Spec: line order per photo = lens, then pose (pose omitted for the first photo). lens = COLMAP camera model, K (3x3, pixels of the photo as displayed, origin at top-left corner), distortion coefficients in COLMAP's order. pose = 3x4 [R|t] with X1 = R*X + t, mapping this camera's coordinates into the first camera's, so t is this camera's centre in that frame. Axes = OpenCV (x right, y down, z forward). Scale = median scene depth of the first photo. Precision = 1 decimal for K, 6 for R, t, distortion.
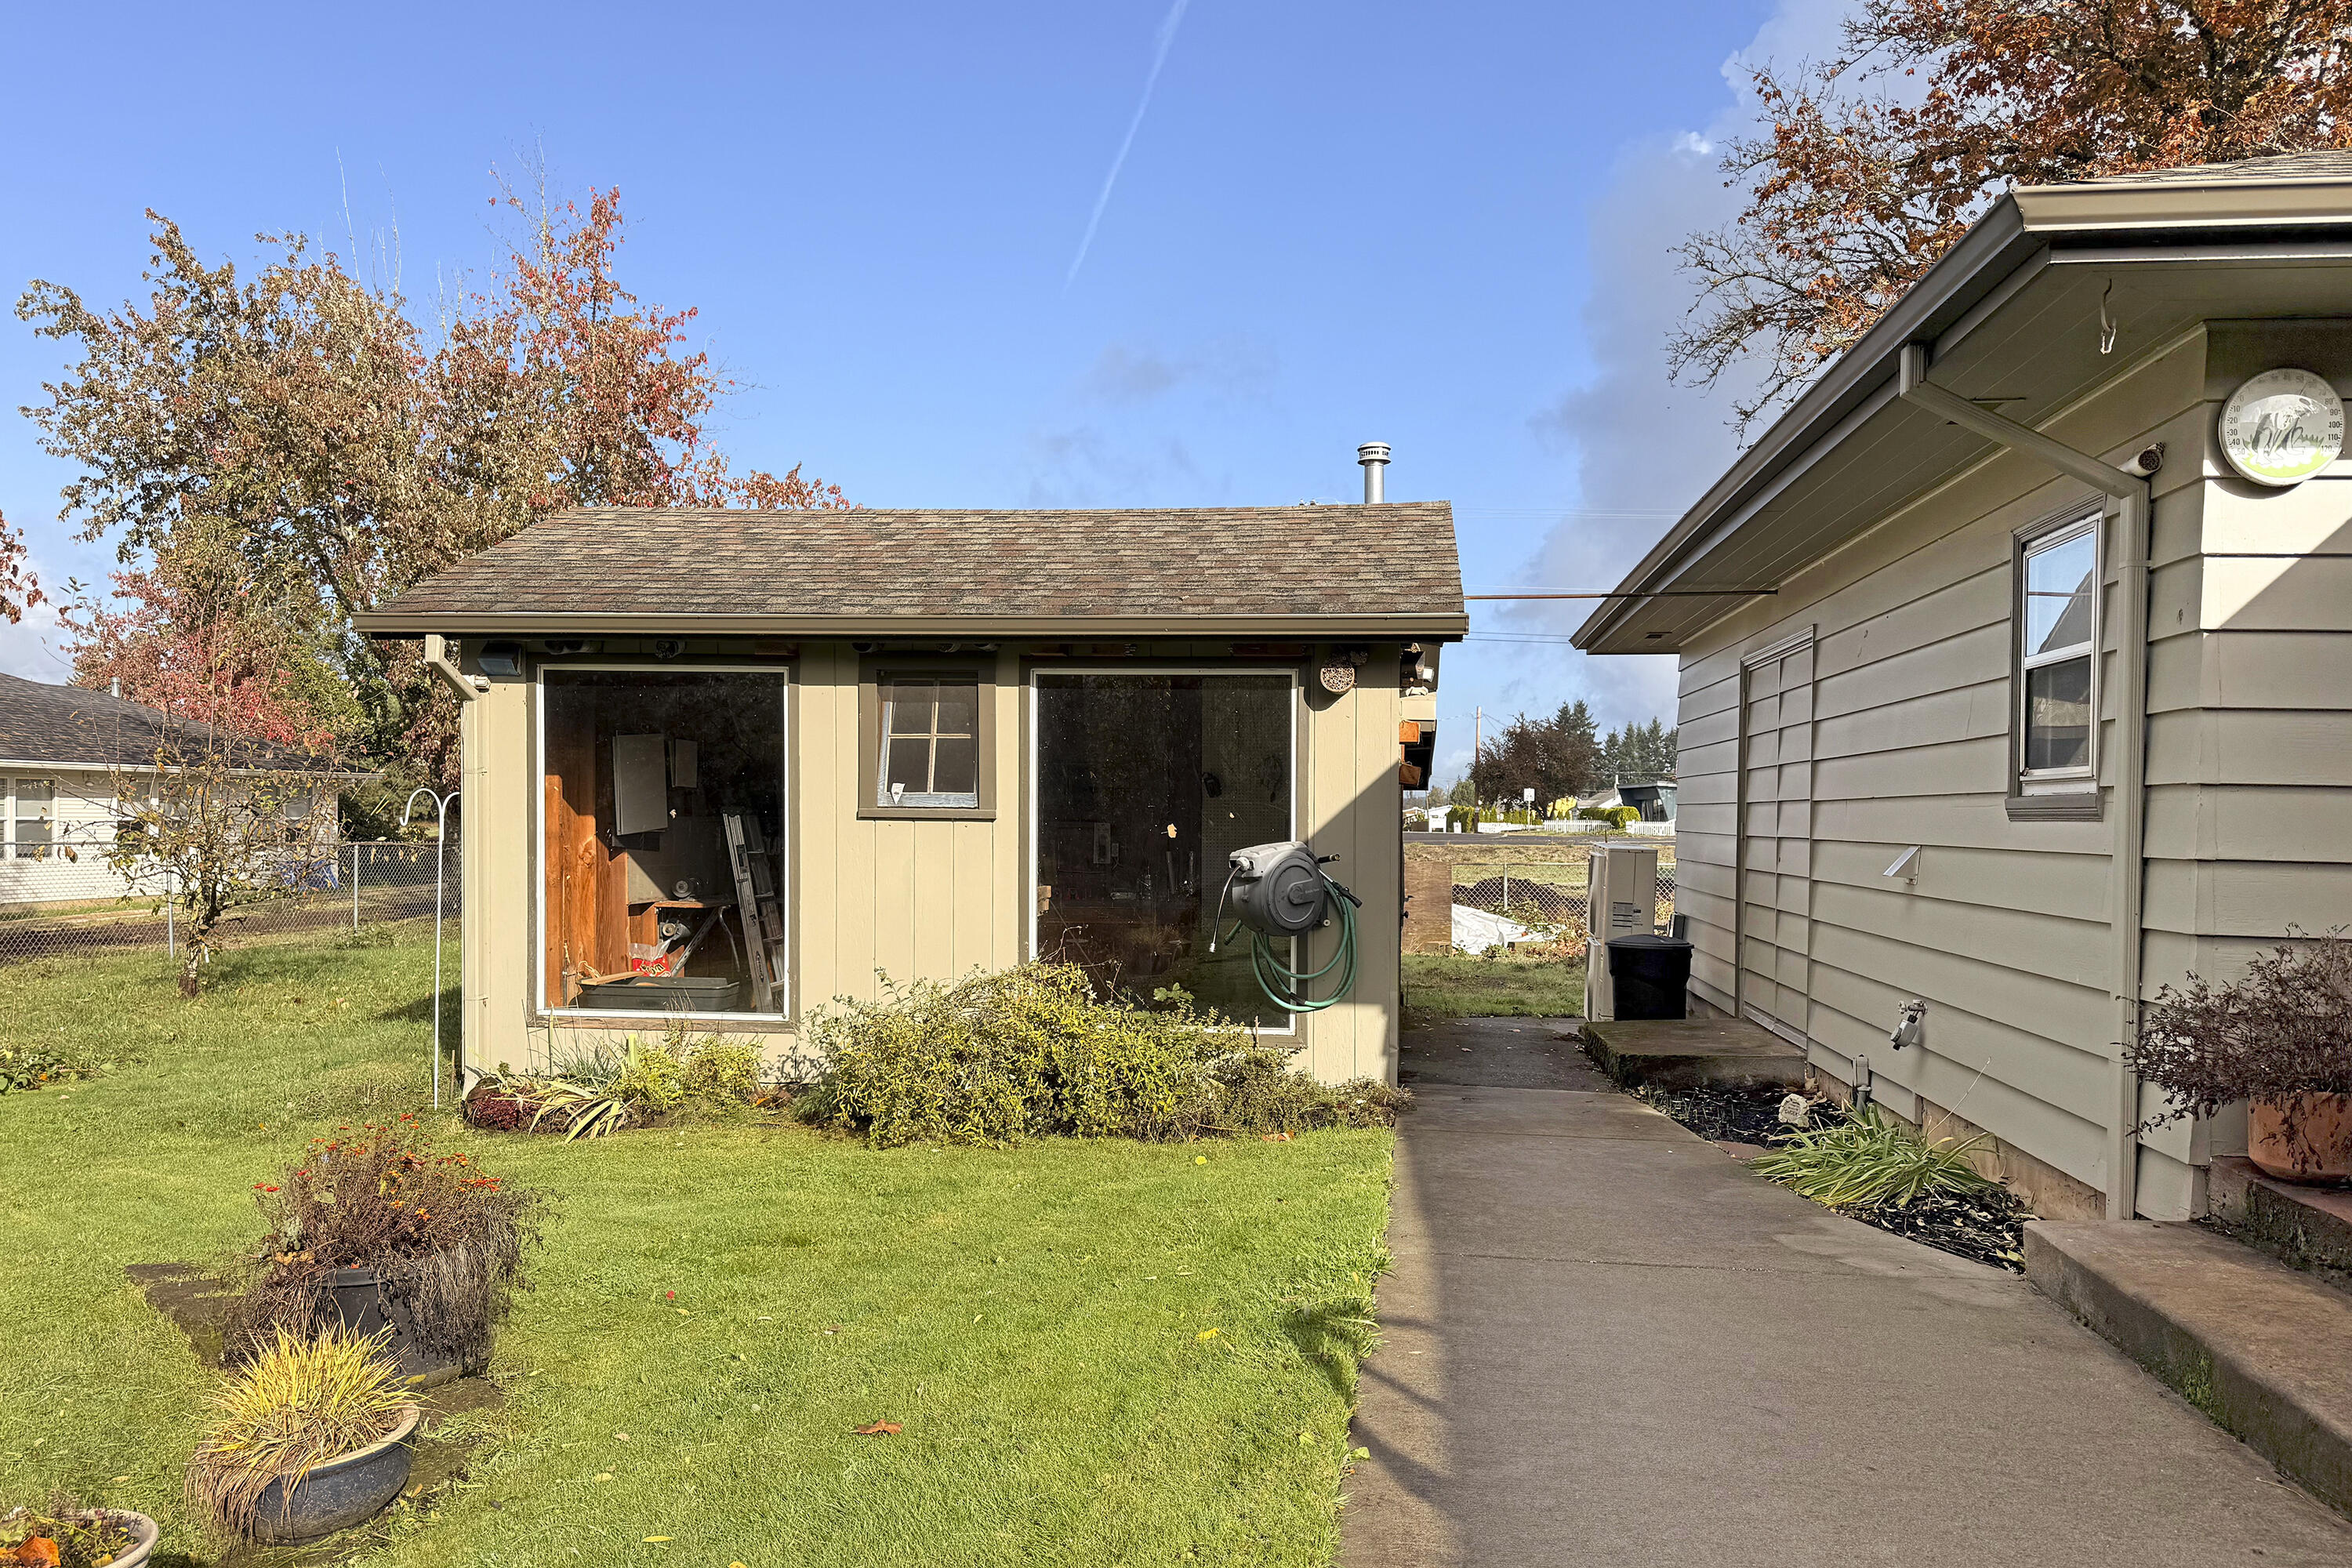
lens RADIAL K [[1723.4, 0, 1163.5], [0, 1723.4, 896.1], [0, 0, 1]] dist [0.045488, -0.038051]
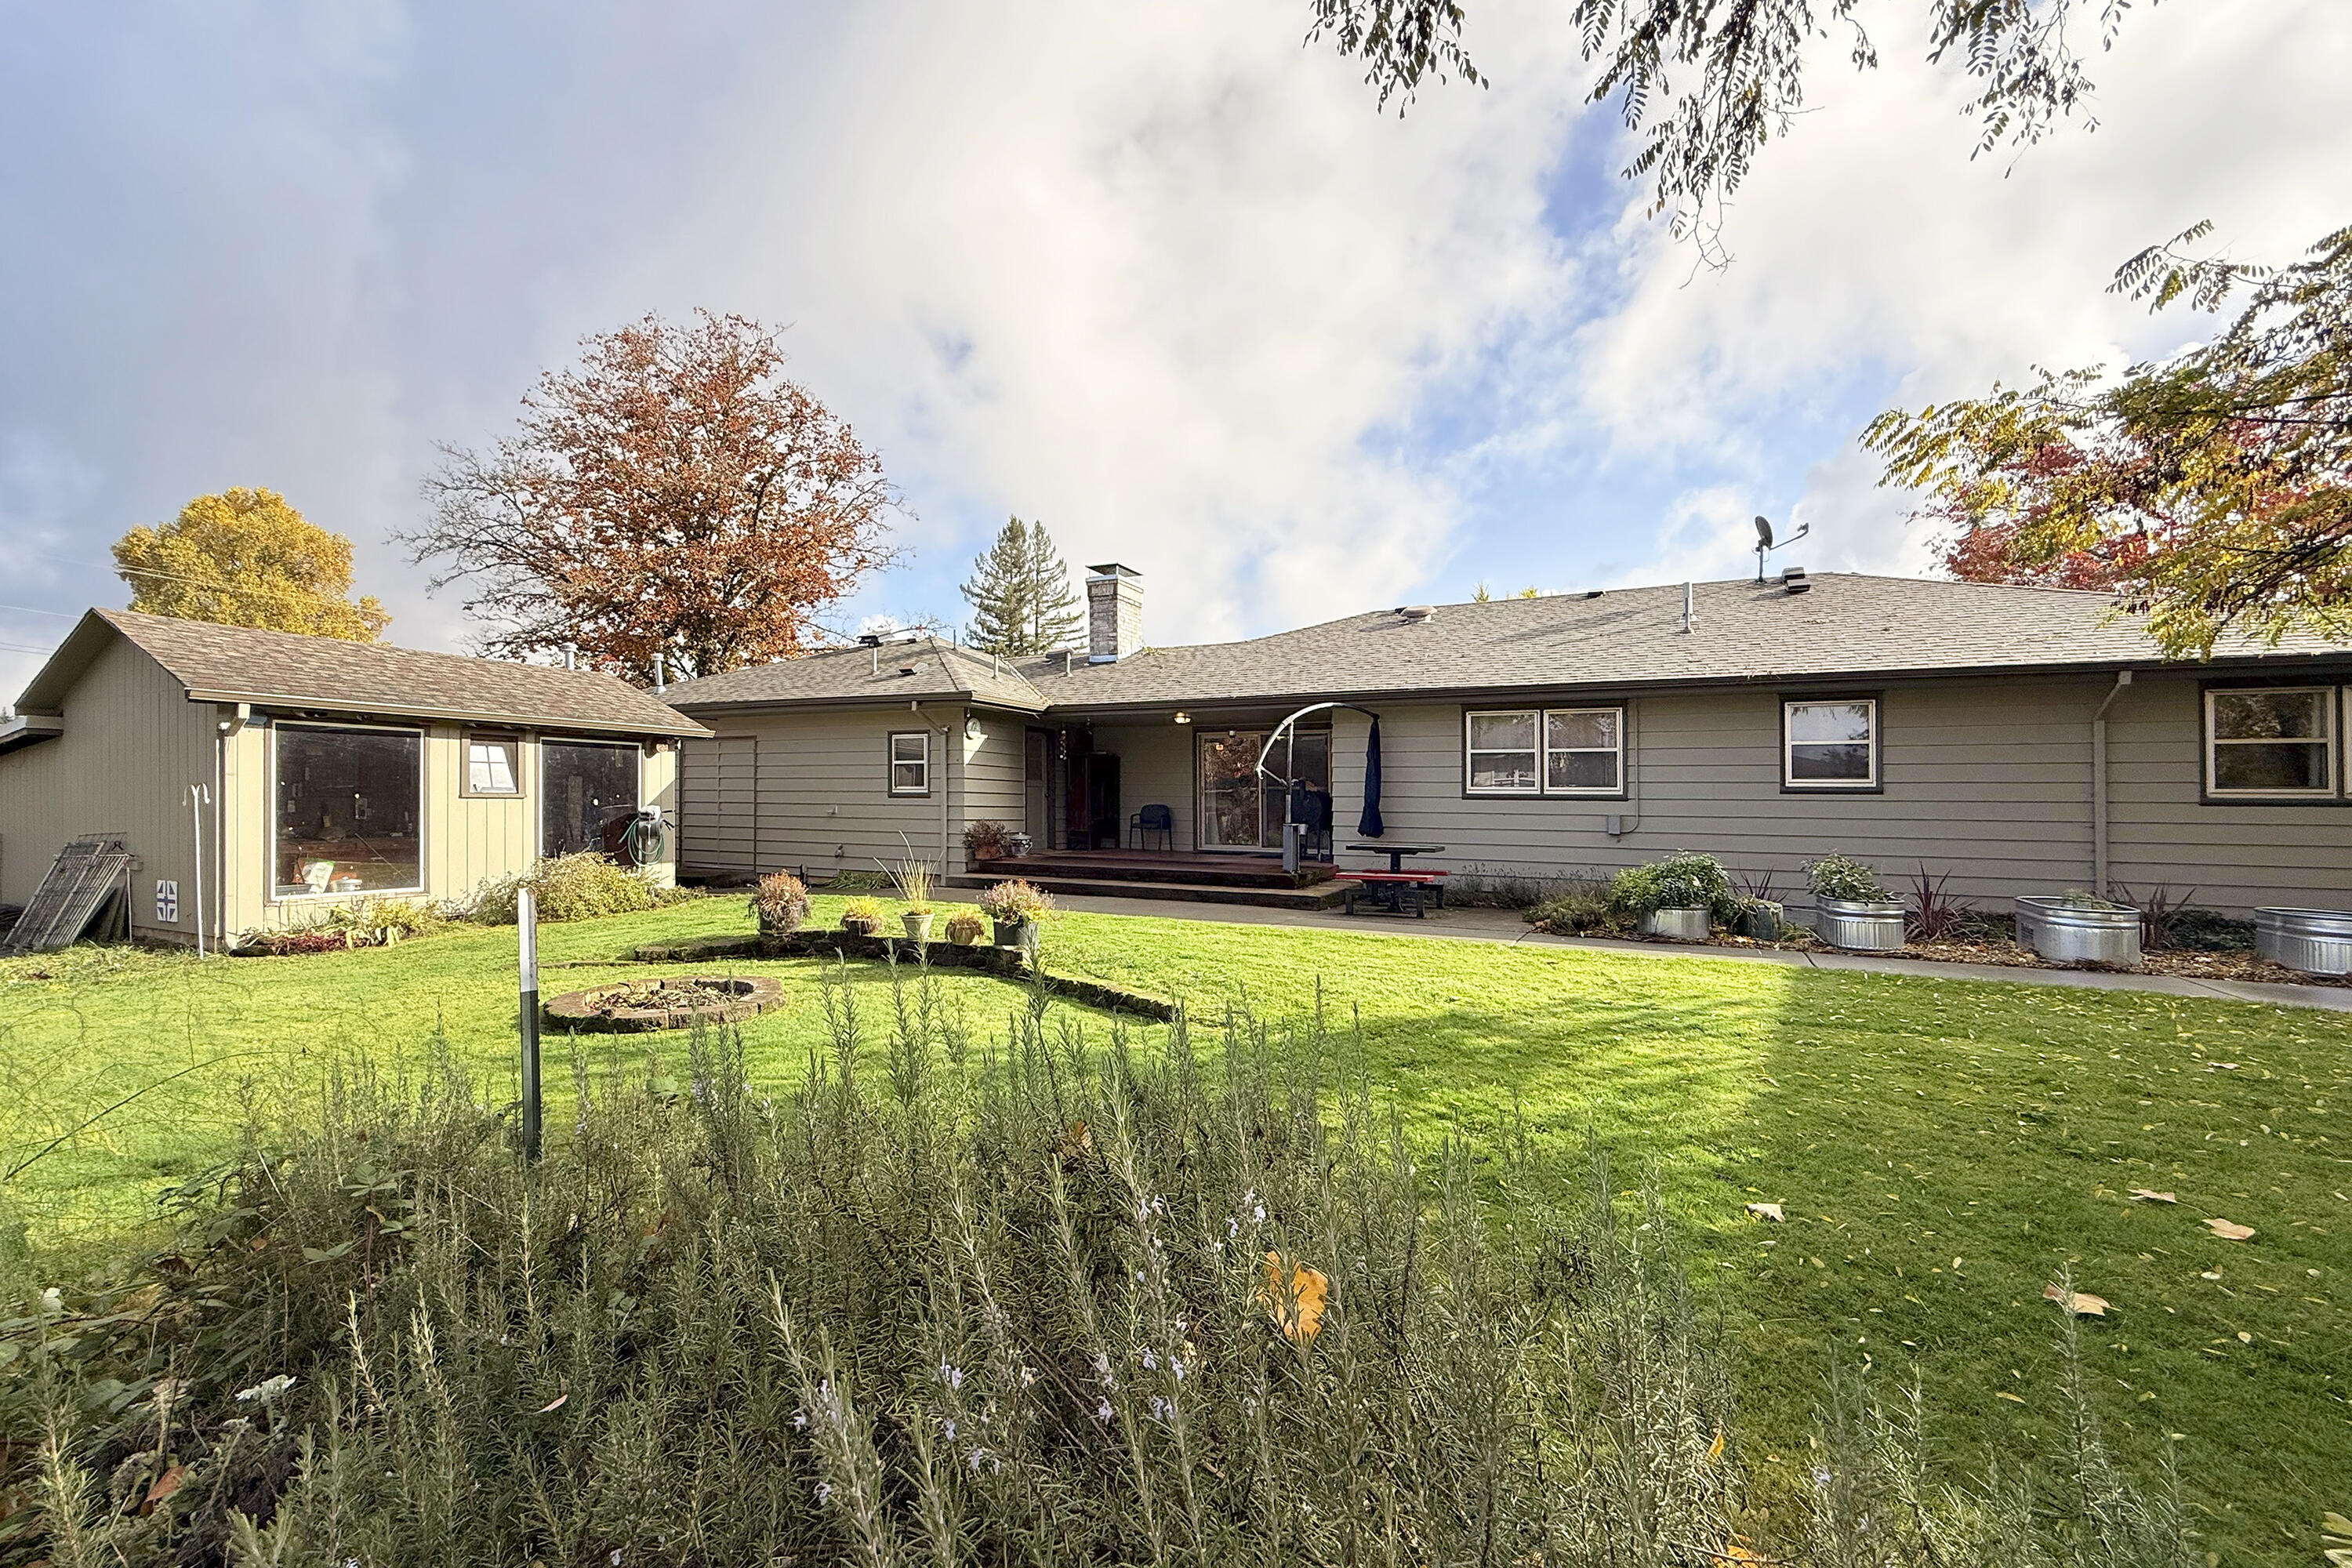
lens RADIAL K [[950.4, 0, 1176.0], [0, 950.4, 784.0], [0, 0, 1]] dist [0.000014, 0.000008]
pose [[0.329719, 0.009773, 0.944028, -1.659049], [0.038459, 0.998977, -0.023774, 0.006061], [-0.943295, 0.044145, 0.329006, -0.495867]]
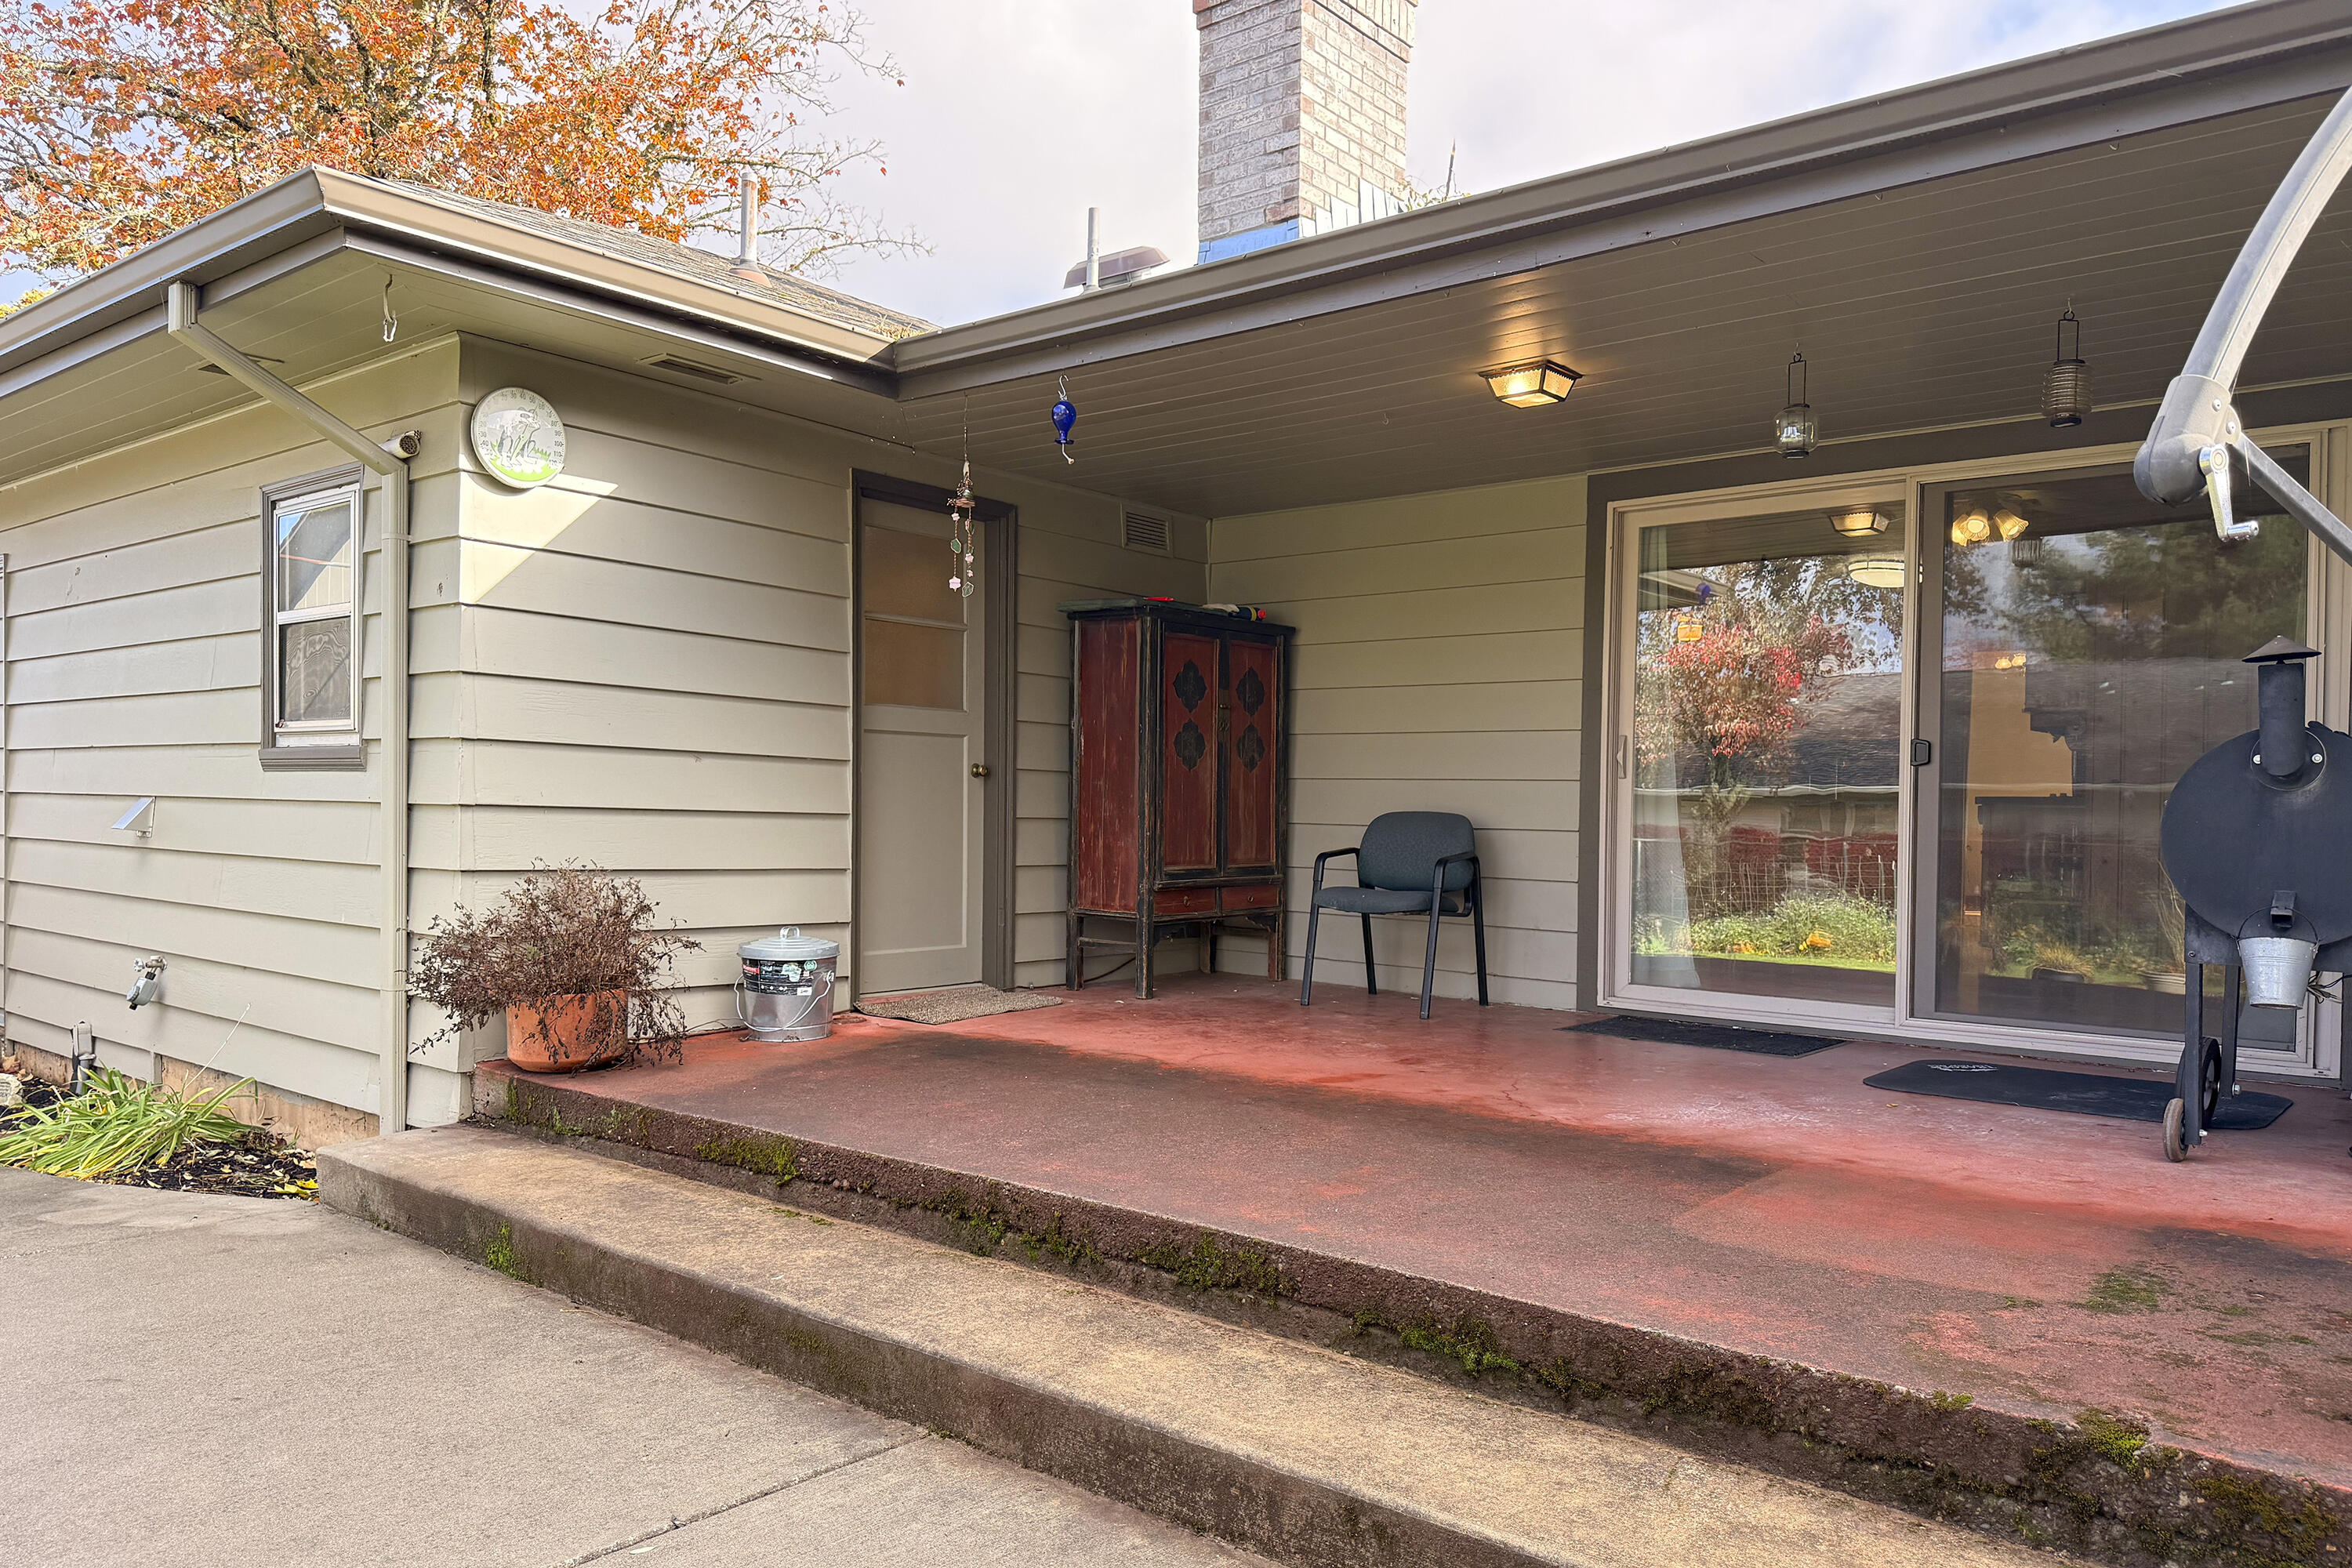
lens RADIAL K [[1723.4, 0, 1163.5], [0, 1723.4, 896.1], [0, 0, 1]] dist [0.045488, -0.038051]
pose [[0.544396, -0.043083, 0.837721, -0.101416], [0.026937, 0.999063, 0.033876, 0.011715], [-0.838396, 0.004123, 0.545046, -0.006894]]
